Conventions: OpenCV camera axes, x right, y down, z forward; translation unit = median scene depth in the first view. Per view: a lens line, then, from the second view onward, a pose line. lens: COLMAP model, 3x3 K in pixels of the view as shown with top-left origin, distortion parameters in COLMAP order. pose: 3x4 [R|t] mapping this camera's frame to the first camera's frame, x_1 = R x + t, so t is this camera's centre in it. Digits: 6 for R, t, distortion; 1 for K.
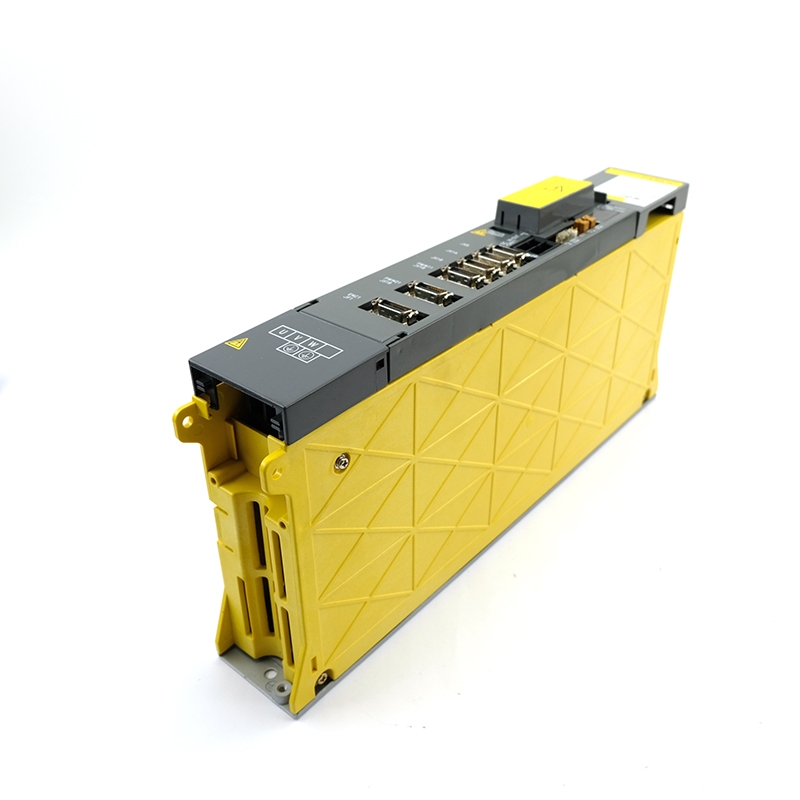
lens RADIAL K [[807.3, 0, 400.0], [0, 807.3, 400.0], [0, 0, 1]] dist [-0.067766, 0.000456]
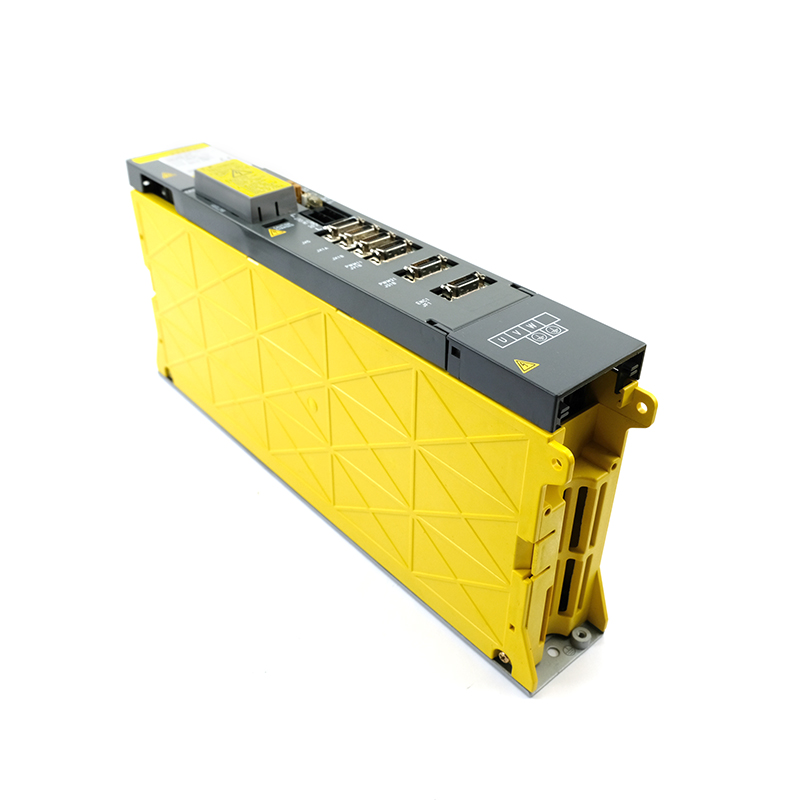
lens RADIAL K [[807.3, 0, 400.0], [0, 807.3, 400.0], [0, 0, 1]] dist [-0.067766, 0.000456]
pose [[0.131777, -0.555307, 0.821139, -0.776893], [0.523003, 0.742634, 0.418285, -0.391371], [-0.842083, 0.374337, 0.388289, 0.612608]]
